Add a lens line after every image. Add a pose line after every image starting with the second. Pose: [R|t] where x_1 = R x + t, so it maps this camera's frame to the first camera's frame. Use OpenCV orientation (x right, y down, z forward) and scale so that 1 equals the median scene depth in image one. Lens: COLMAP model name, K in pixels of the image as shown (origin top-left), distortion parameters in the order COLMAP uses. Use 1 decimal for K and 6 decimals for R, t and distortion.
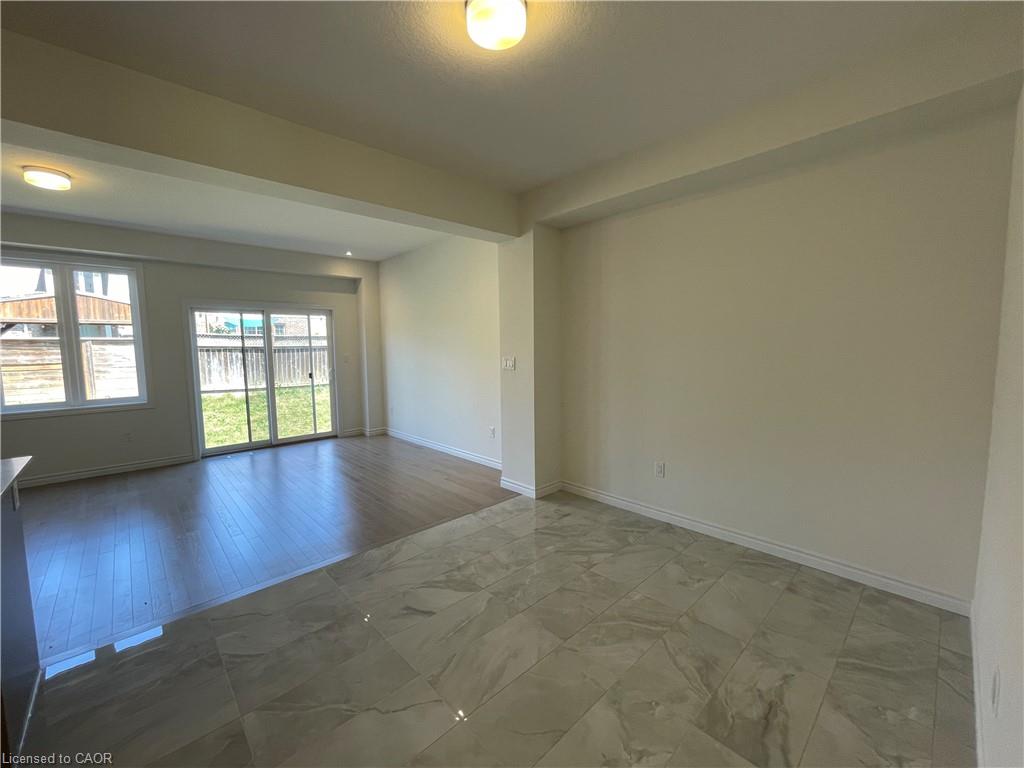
lens RADIAL K [[415.4, 0, 502.5], [0, 415.4, 383.3], [0, 0, 1]] dist [0.000157, 0.000360]
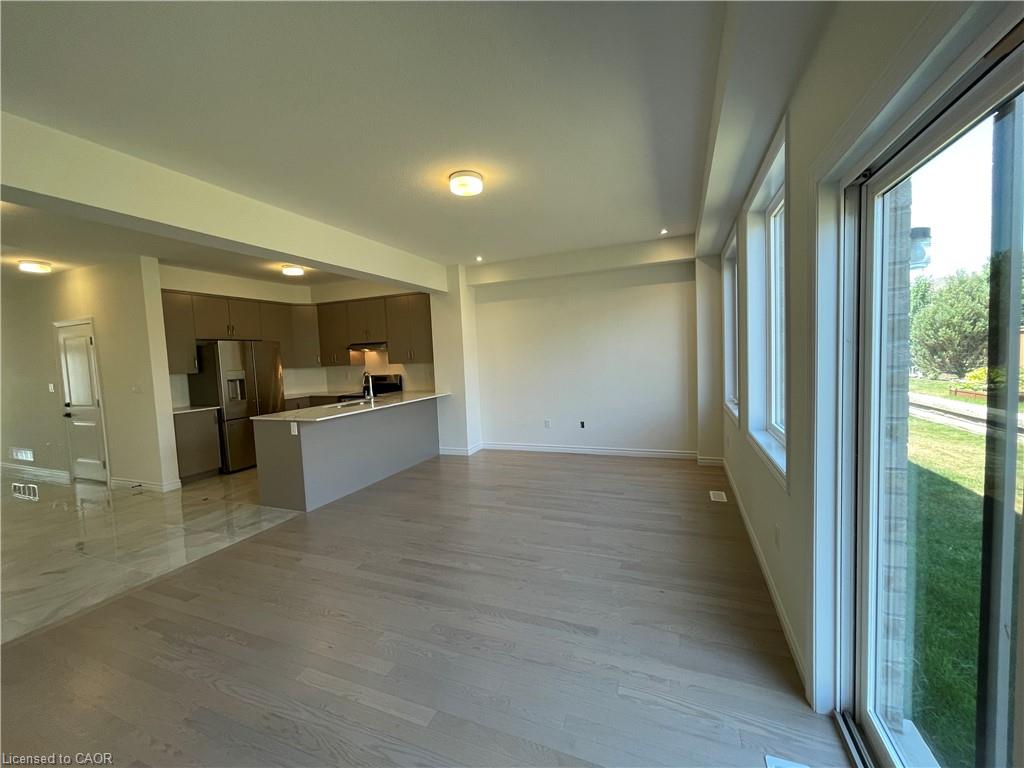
lens RADIAL K [[415.4, 0, 507.2], [0, 415.4, 383.3], [0, 0, 1]] dist [0.000157, 0.000360]
pose [[-0.913470, 0.078615, -0.399240, -0.394630], [0.017973, 0.987997, 0.153425, -0.090318], [0.406510, 0.132974, -0.903918, 1.026962]]
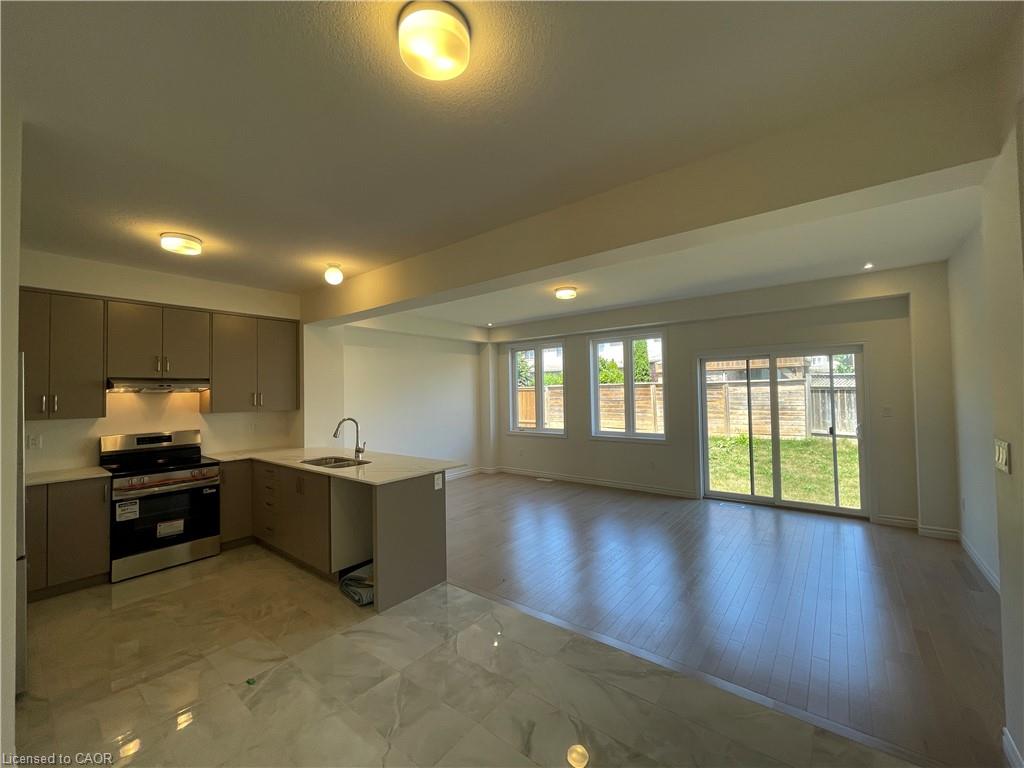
lens RADIAL K [[415.4, 0, 514.3], [0, 415.4, 380.1], [0, 0, 1]] dist [0.000157, 0.000360]
pose [[0.158098, -0.017543, -0.987268, 0.233158], [-0.072246, 0.996957, -0.029284, -0.050230], [0.984777, 0.075956, 0.156349, 0.296027]]
